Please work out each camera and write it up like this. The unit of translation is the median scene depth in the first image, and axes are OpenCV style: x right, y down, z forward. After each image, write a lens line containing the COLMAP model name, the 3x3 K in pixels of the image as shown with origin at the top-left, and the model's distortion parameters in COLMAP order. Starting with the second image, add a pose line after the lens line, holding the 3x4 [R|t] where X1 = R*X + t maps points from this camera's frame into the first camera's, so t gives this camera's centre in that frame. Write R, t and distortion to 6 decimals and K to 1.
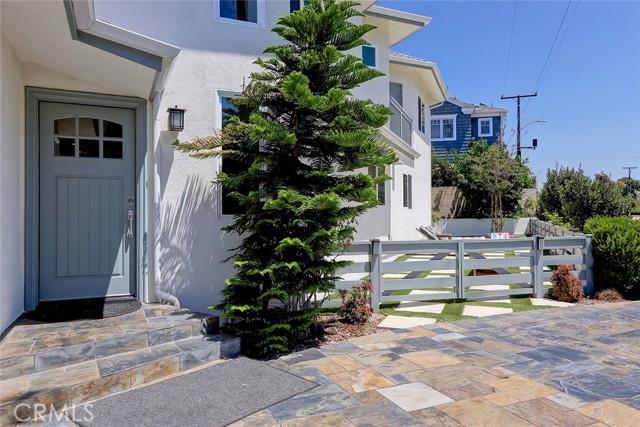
lens RADIAL K [[445.5, 0, 320.0], [0, 445.5, 213.5], [0, 0, 1]] dist [0.004877, 0.002144]
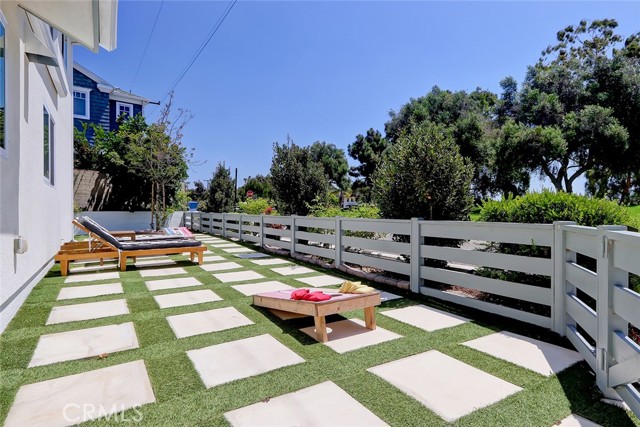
lens RADIAL K [[351.4, 0, 320.0], [0, 351.4, 213.5], [0, 0, 1]] dist [-0.002088, -0.000478]
pose [[0.588608, 0.008239, 0.808376, 0.033605], [-0.008114, 0.999958, -0.004284, 0.014269], [-0.808378, -0.004037, 0.588650, 0.315444]]
